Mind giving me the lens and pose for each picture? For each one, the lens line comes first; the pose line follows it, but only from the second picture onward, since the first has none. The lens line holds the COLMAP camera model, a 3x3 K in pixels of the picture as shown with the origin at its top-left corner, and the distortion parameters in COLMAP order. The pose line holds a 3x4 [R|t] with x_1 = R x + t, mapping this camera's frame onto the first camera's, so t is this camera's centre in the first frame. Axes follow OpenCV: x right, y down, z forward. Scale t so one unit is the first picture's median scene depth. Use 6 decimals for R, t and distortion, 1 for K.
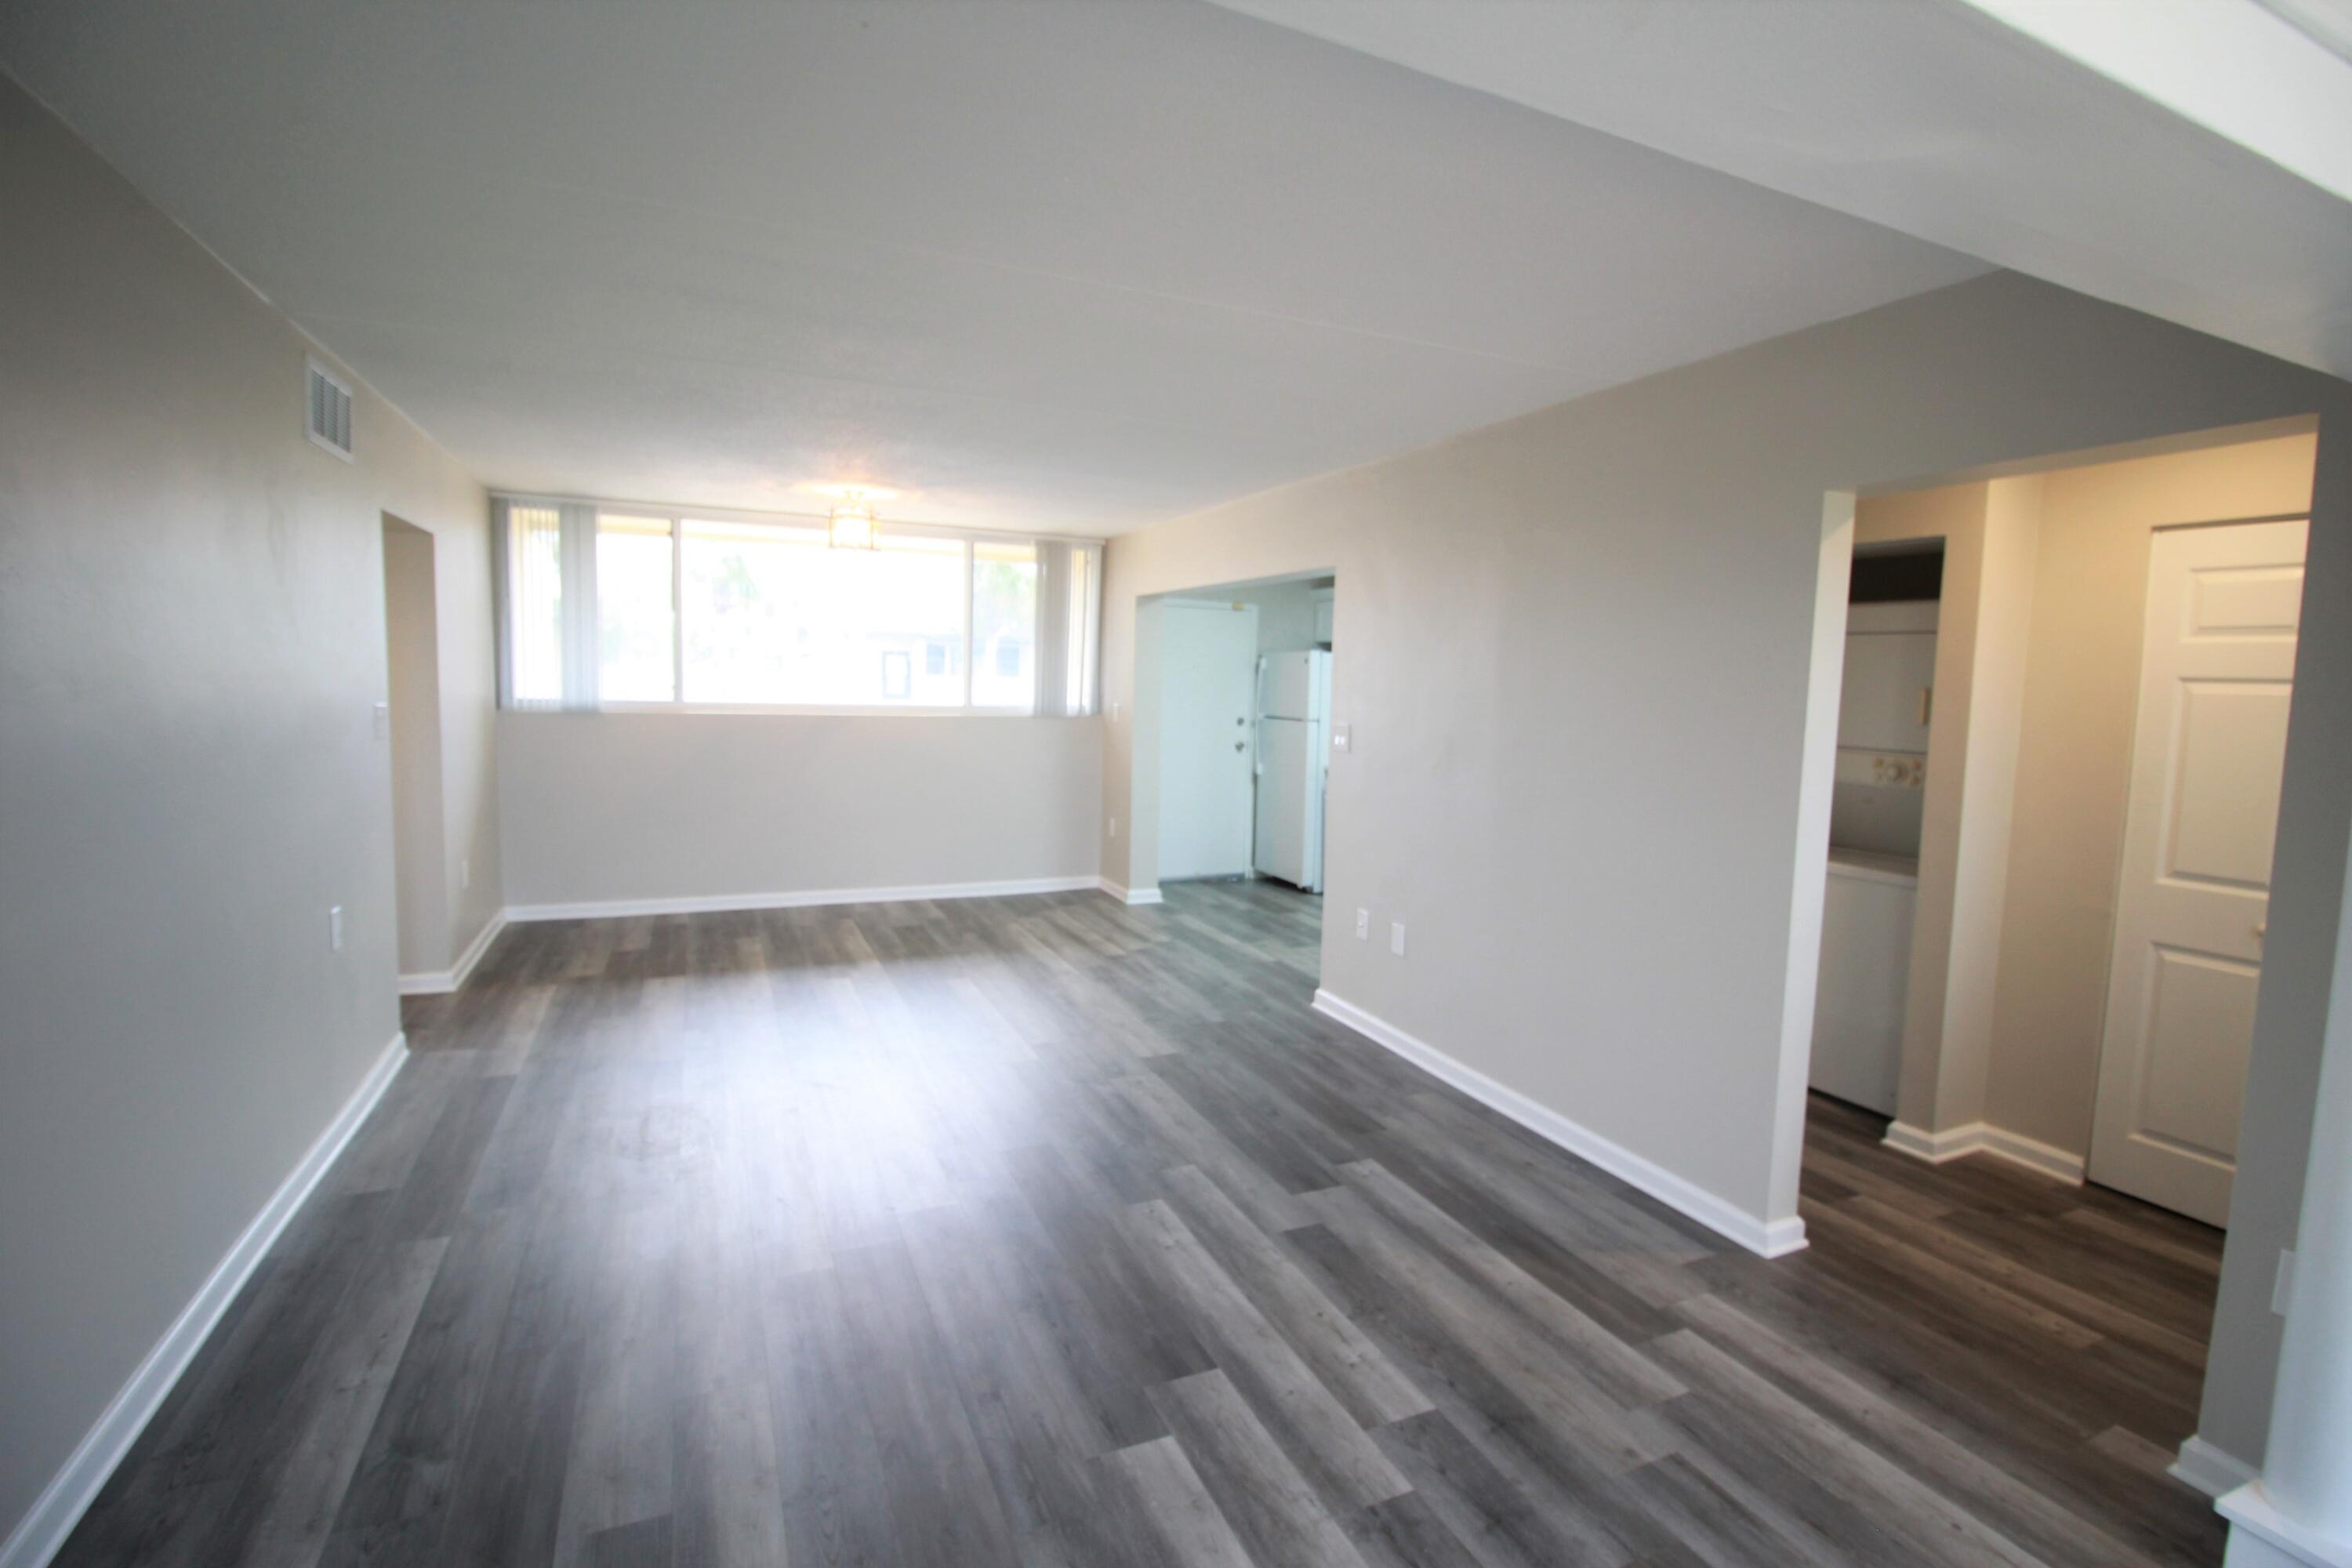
lens RADIAL K [[1117.4, 0, 1182.5], [0, 1117.4, 774.2], [0, 0, 1]] dist [-0.006201, -0.009582]
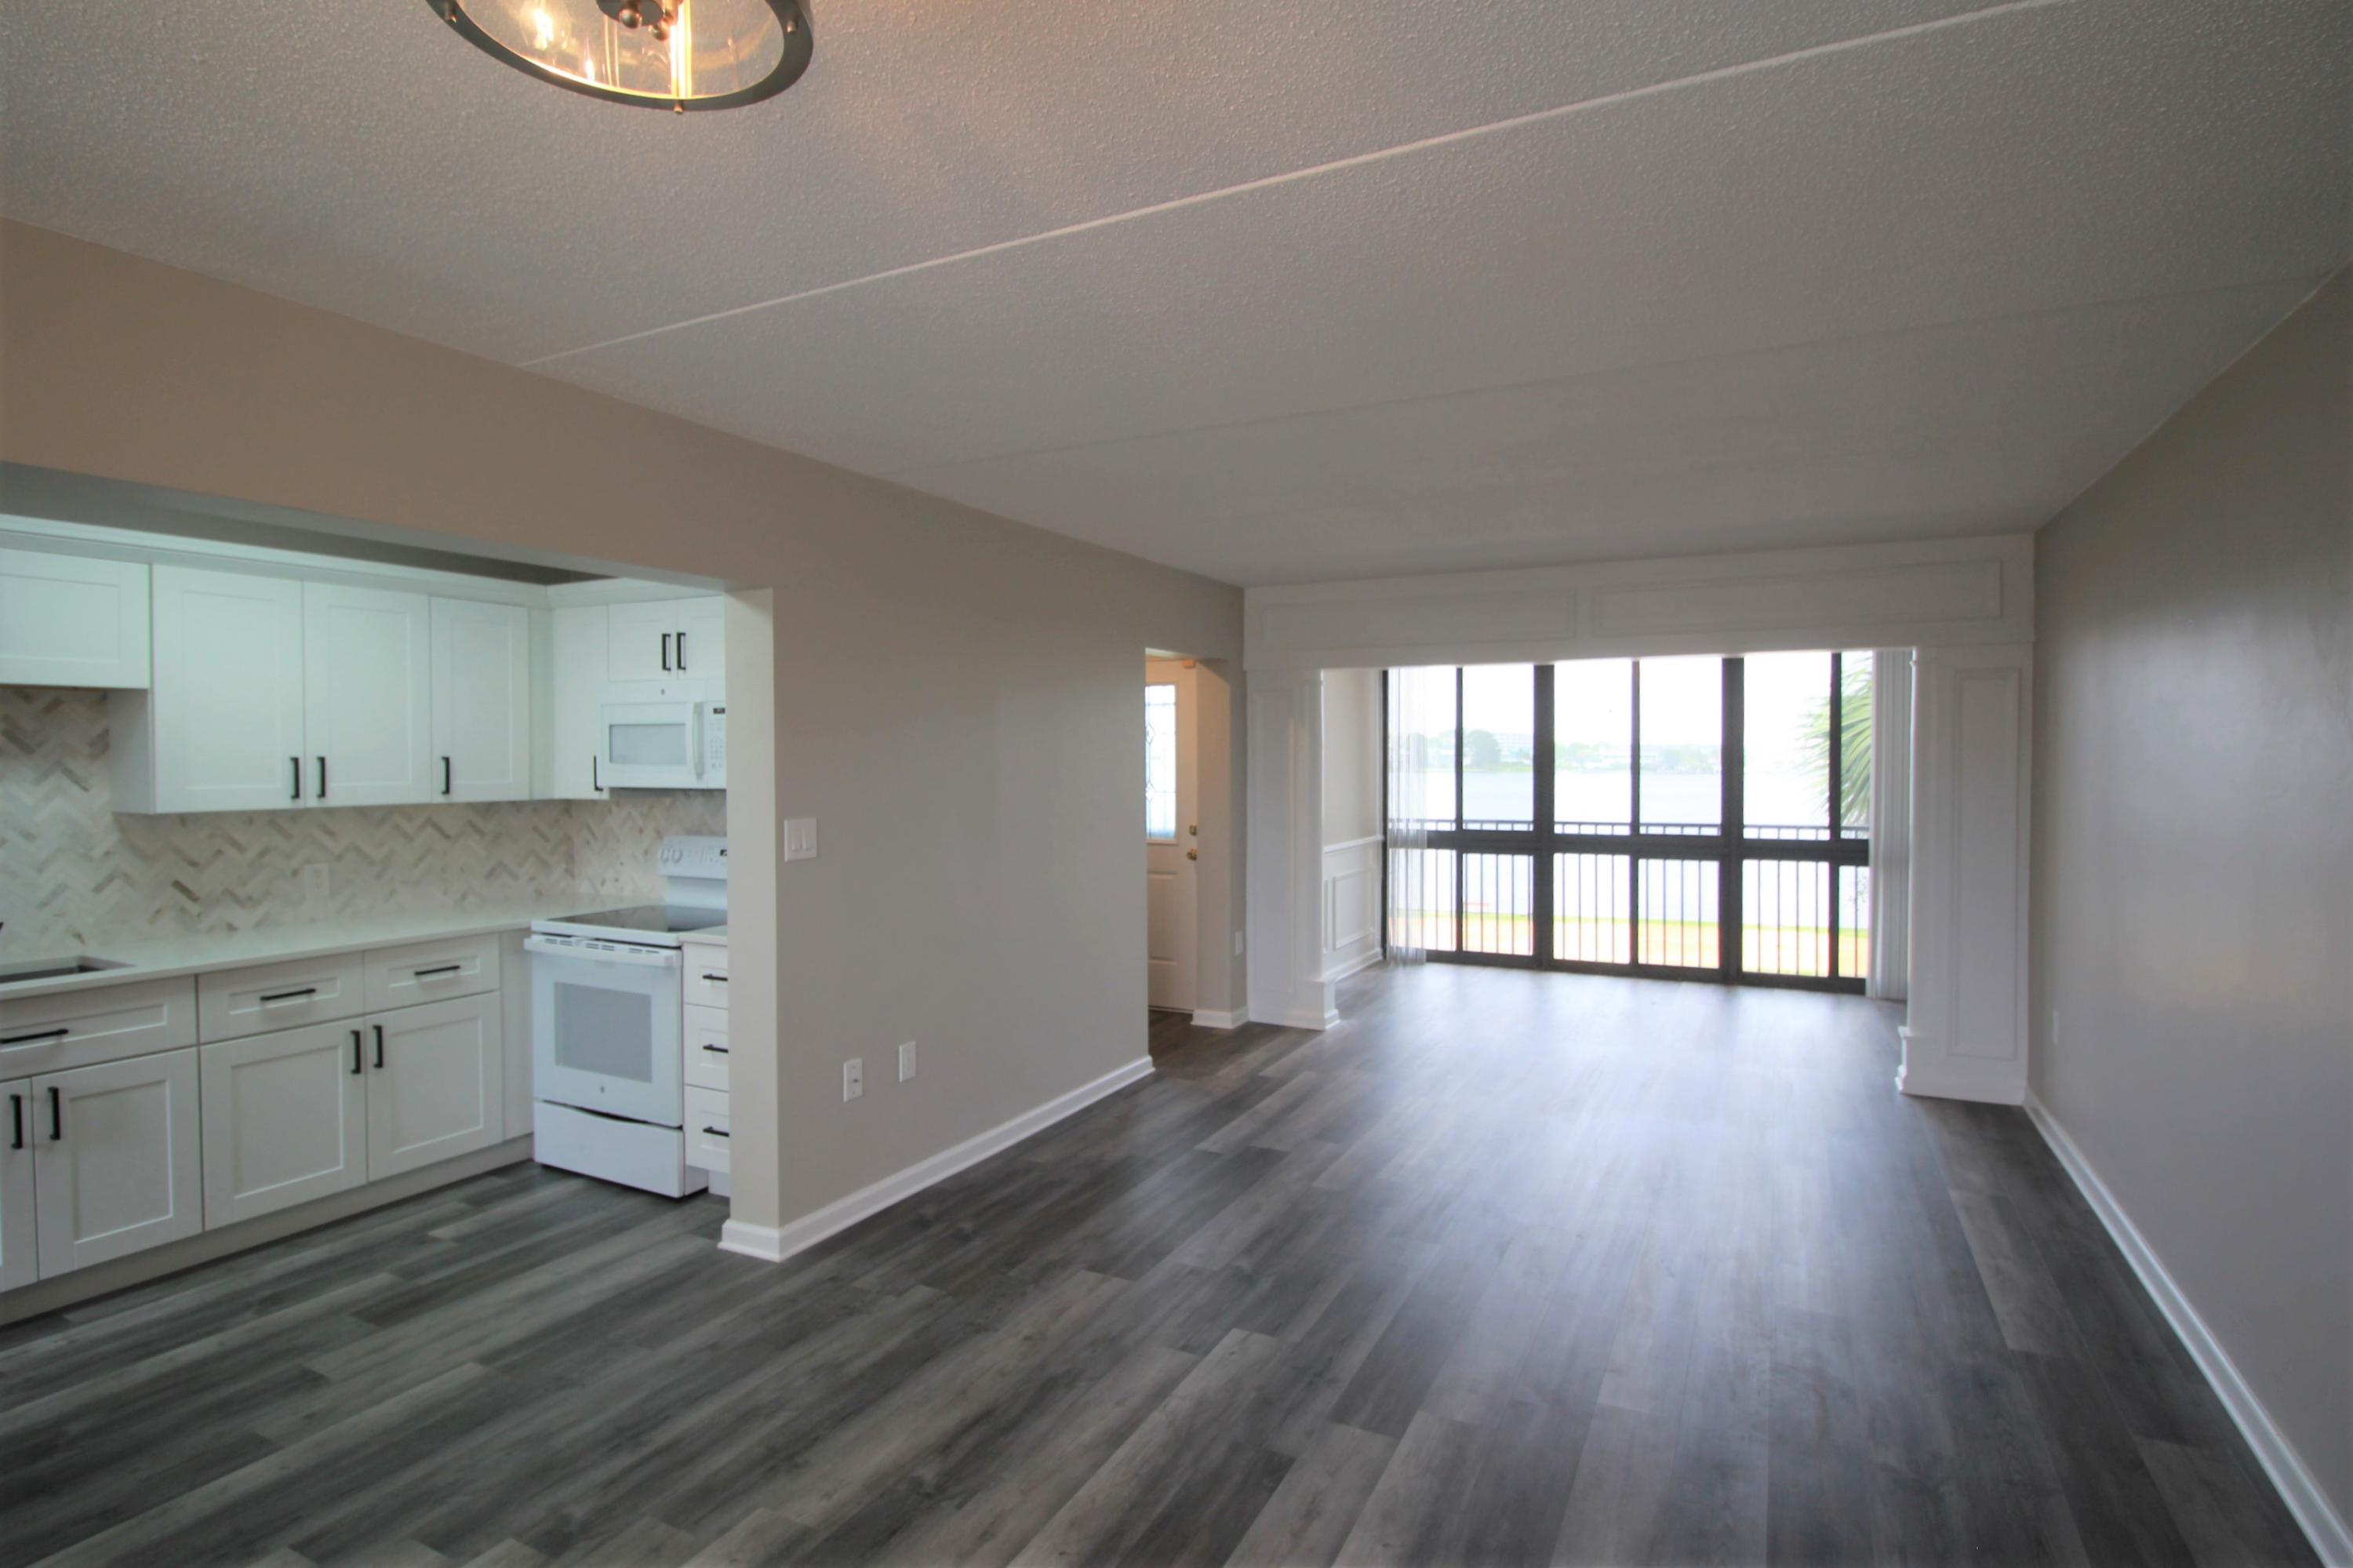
lens RADIAL K [[1176.0, 0, 1184.2], [0, 1176.0, 775.8], [0, 0, 1]] dist [-0.001414, -0.013202]
pose [[-0.637386, -0.039697, 0.769521, -0.614431], [0.054387, 0.993864, 0.096318, -0.141966], [-0.768623, 0.103243, -0.631316, 1.369695]]
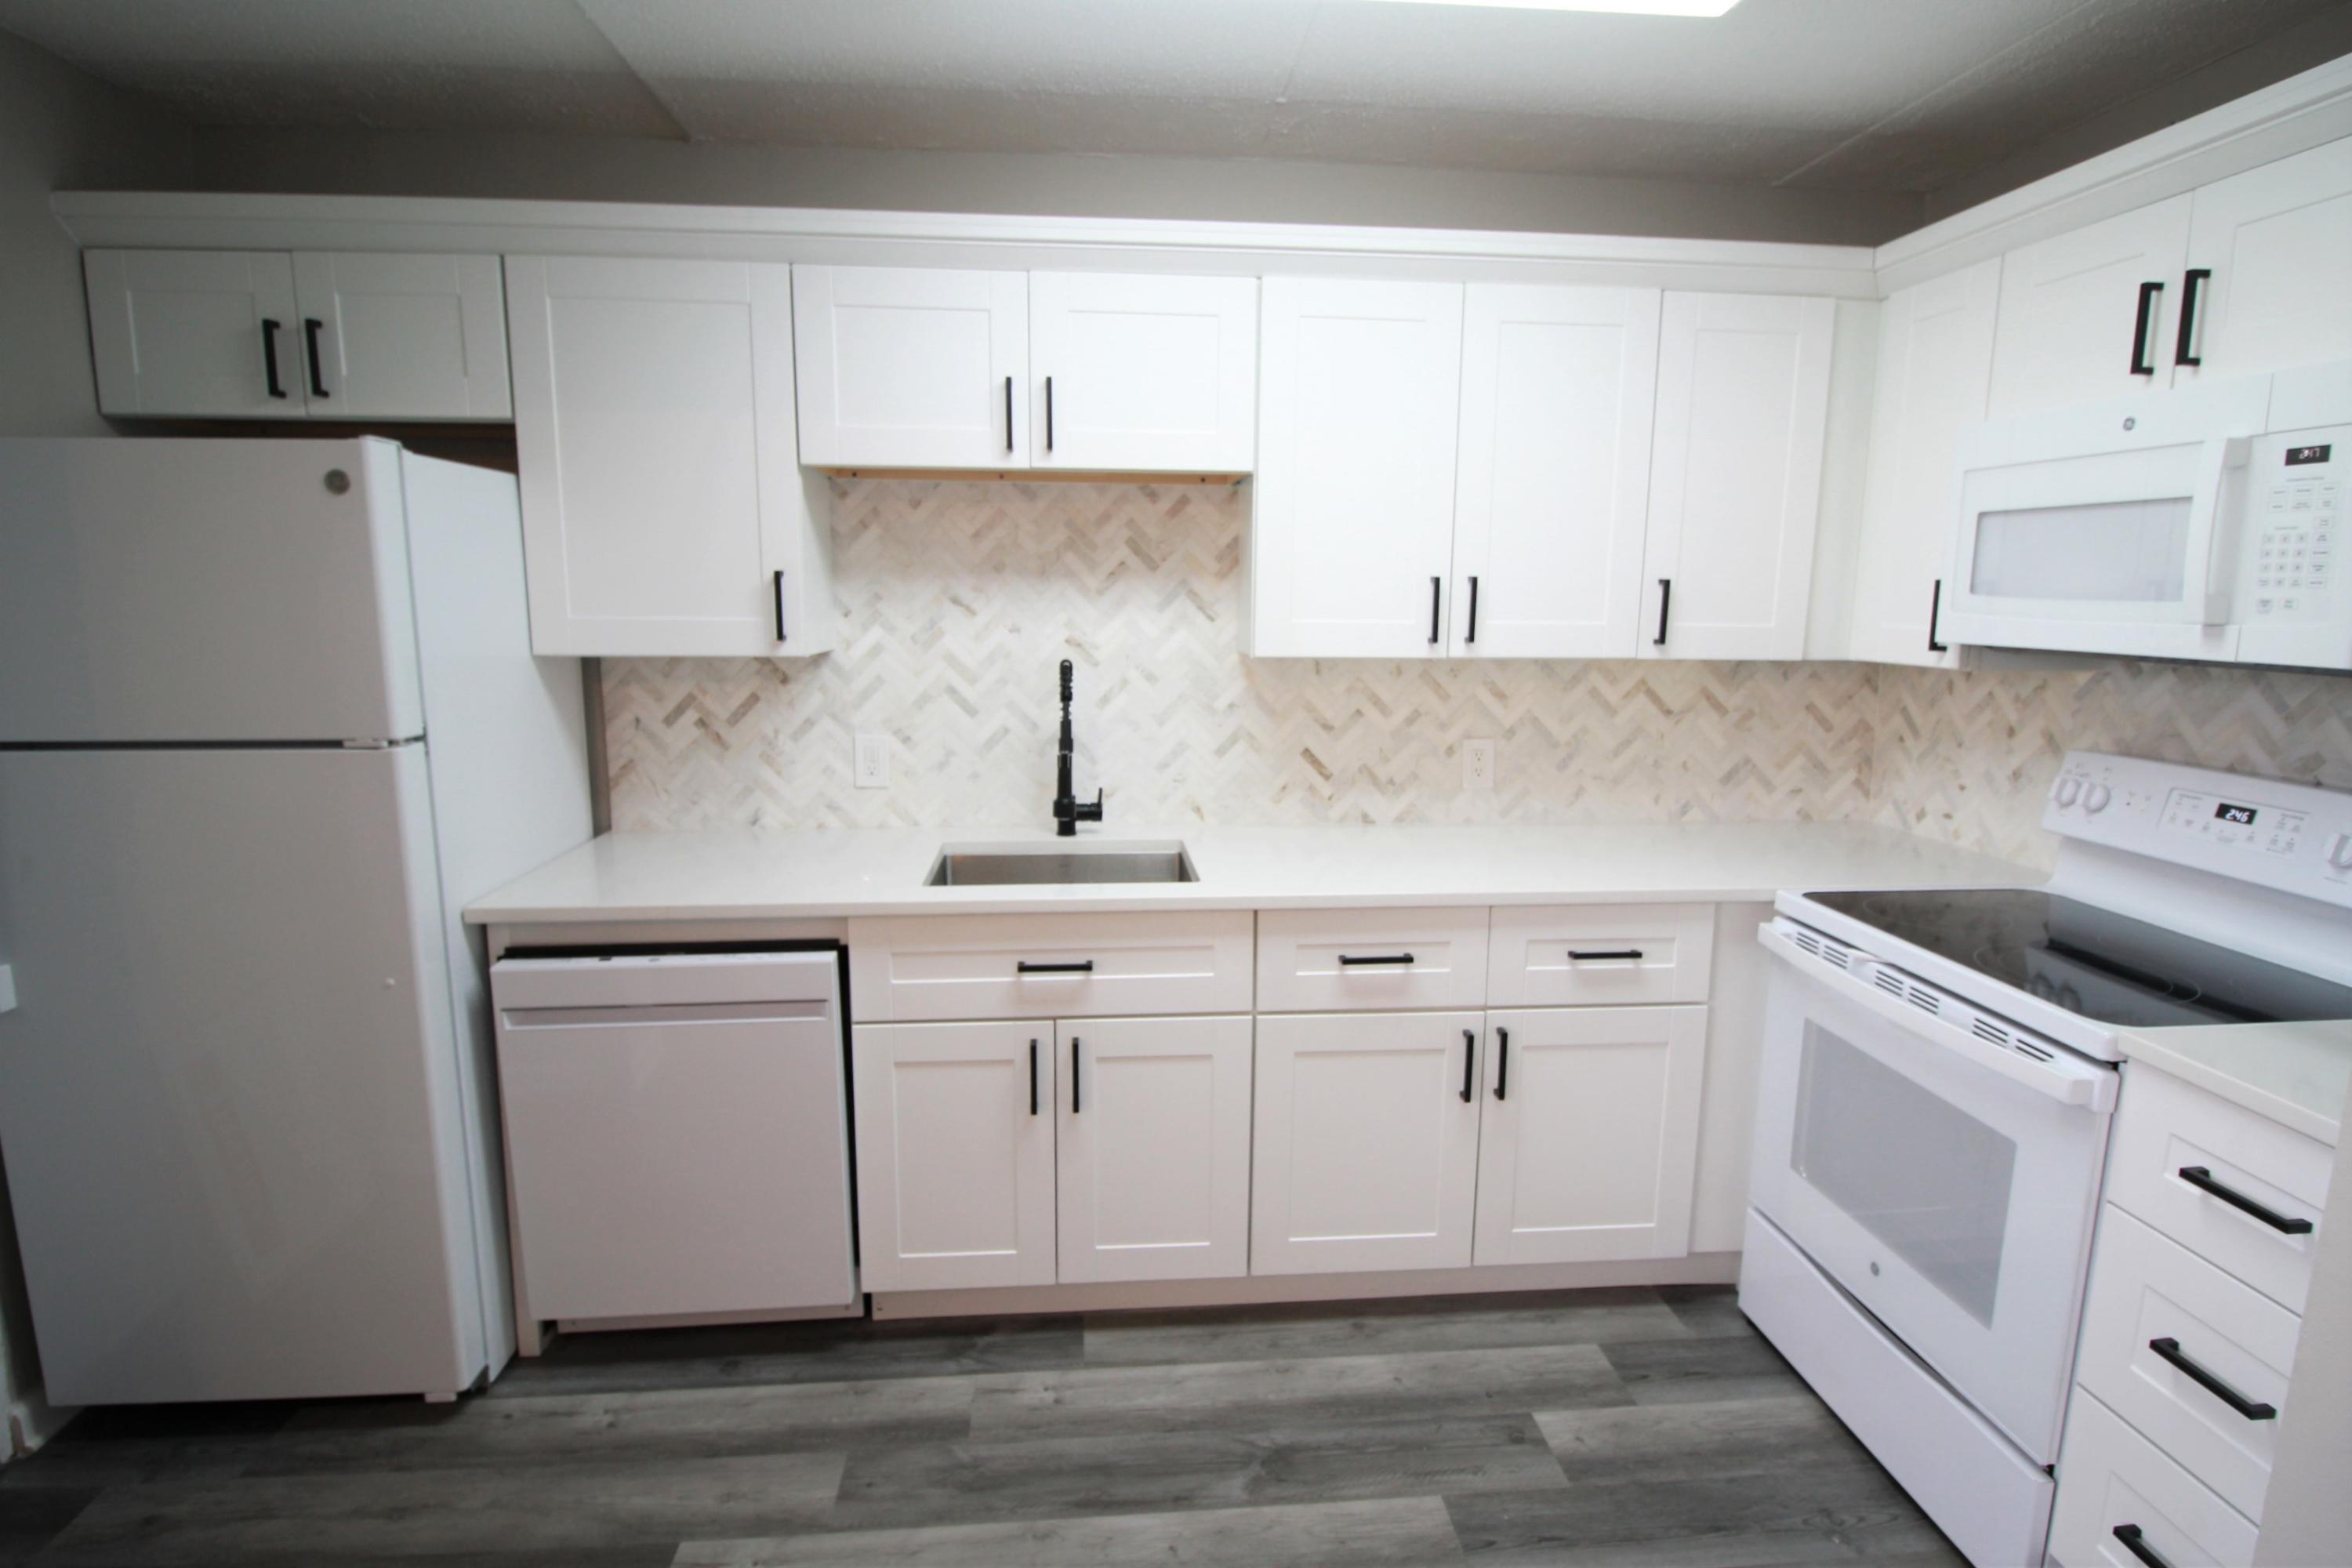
lens RADIAL K [[1175.4, 0, 1182.2], [0, 1175.4, 777.7], [0, 0, 1]] dist [-0.001414, -0.013202]
pose [[0.317245, -0.173252, 0.932384, -0.103849], [0.084766, 0.984416, 0.154079, -0.110831], [-0.944548, 0.030153, 0.326987, 1.264992]]
